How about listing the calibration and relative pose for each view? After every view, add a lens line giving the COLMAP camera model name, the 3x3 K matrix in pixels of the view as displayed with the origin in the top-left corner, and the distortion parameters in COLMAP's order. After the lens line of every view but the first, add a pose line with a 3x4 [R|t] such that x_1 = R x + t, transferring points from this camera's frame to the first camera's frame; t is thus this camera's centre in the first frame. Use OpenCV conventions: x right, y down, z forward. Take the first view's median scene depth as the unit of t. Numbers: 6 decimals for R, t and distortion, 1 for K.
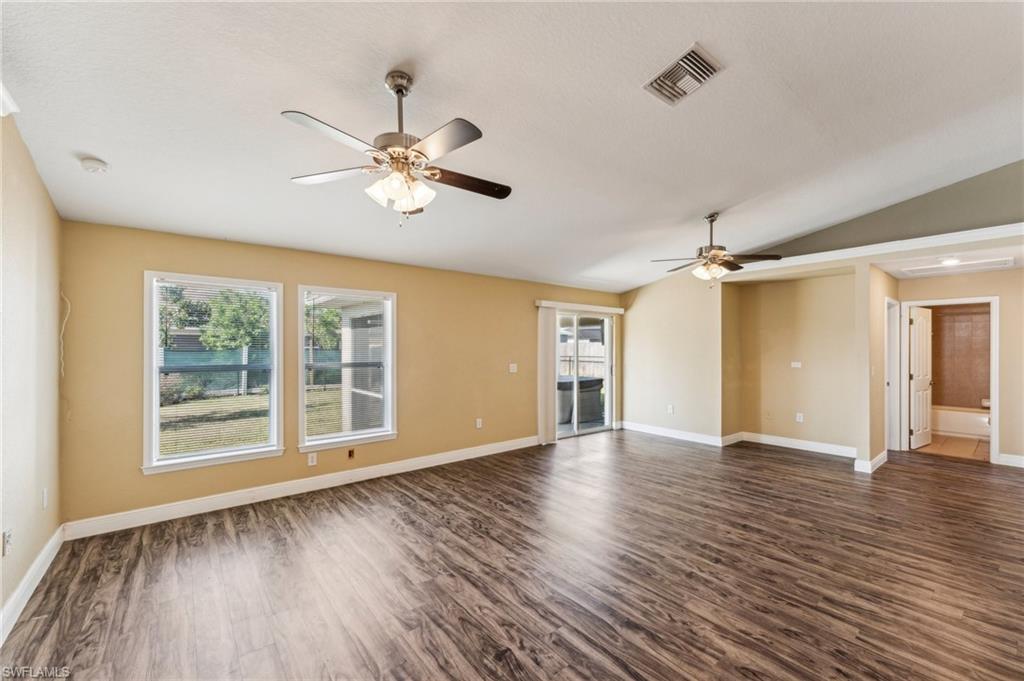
lens RADIAL K [[411.2, 0, 507.6], [0, 411.2, 346.8], [0, 0, 1]] dist [0.000156, -0.000207]
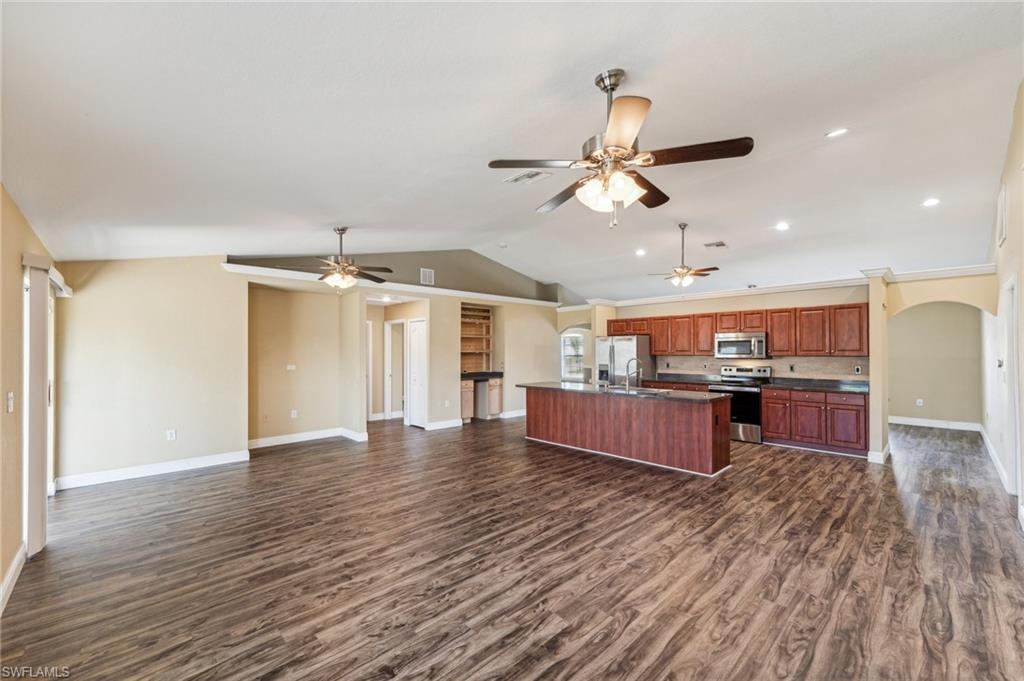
lens RADIAL K [[411.2, 0, 507.6], [0, 411.2, 346.8], [0, 0, 1]] dist [0.000156, -0.000207]
pose [[-0.081050, 0.008941, 0.996670, -0.725210], [0.000603, 0.999960, -0.008921, -0.003373], [-0.996710, -0.000122, -0.081052, 0.798184]]
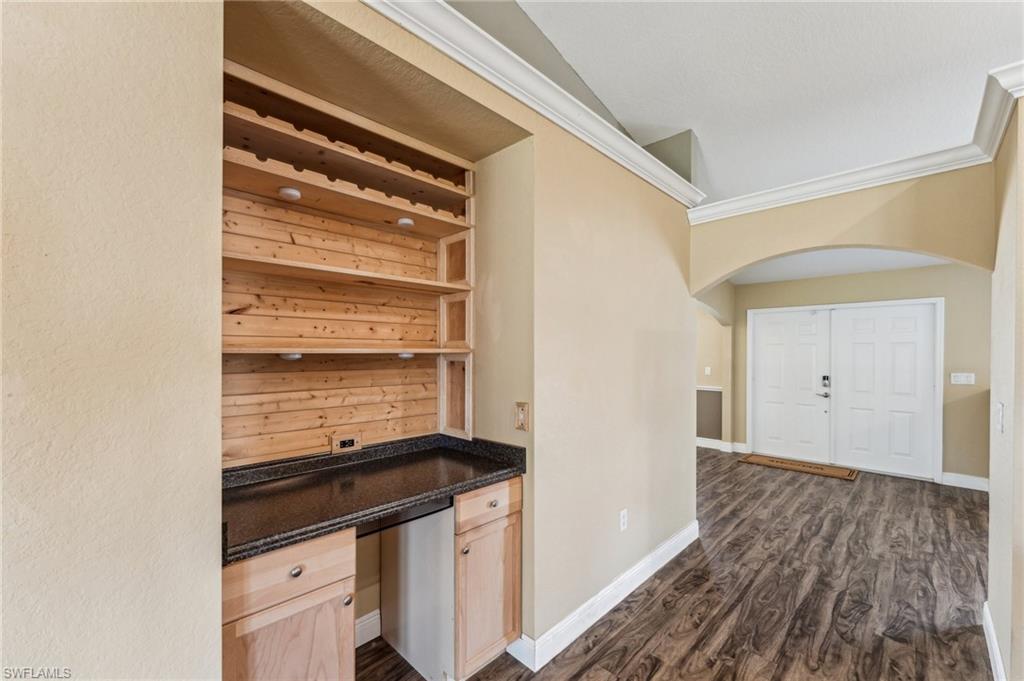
lens RADIAL K [[414.4, 0, 509.1], [0, 414.4, 353.6], [0, 0, 1]] dist [0.002804, 0.000209]
pose [[-0.117071, -0.005658, 0.993107, 1.134176], [-0.004462, 0.999977, 0.005171, 0.002945], [-0.993114, -0.003826, -0.117093, 0.711884]]
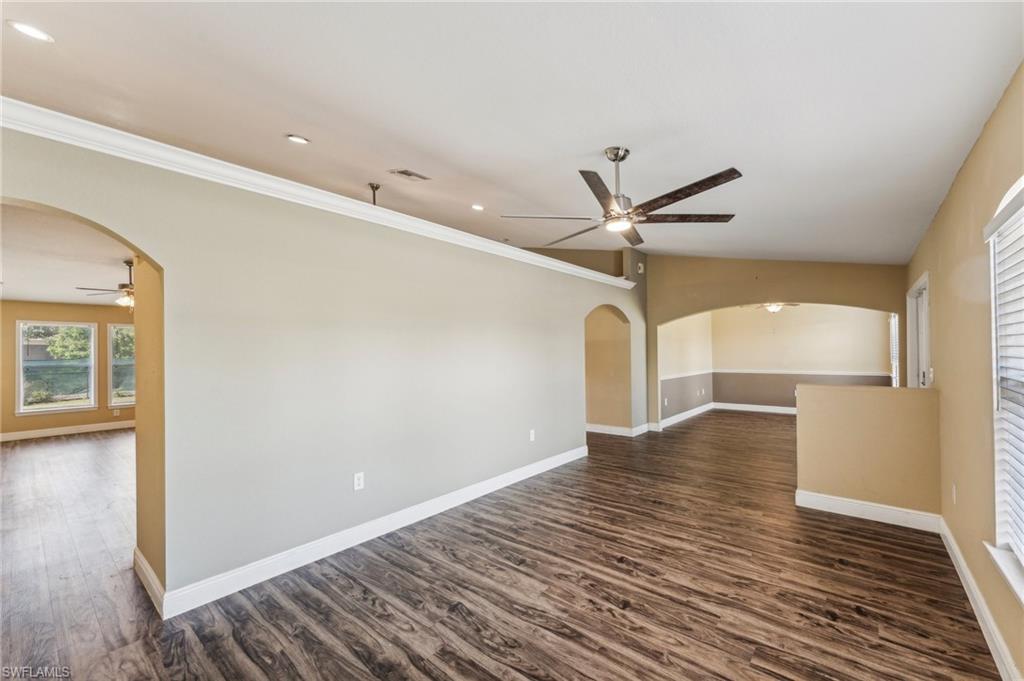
lens RADIAL K [[415.2, 0, 507.6], [0, 415.2, 350.1], [0, 0, 1]] dist [0.001446, 0.000043]
pose [[0.981172, -0.007955, 0.192974, 1.071023], [0.009336, 0.999937, -0.006248, 0.007359], [-0.192912, 0.007932, 0.981184, -1.434096]]
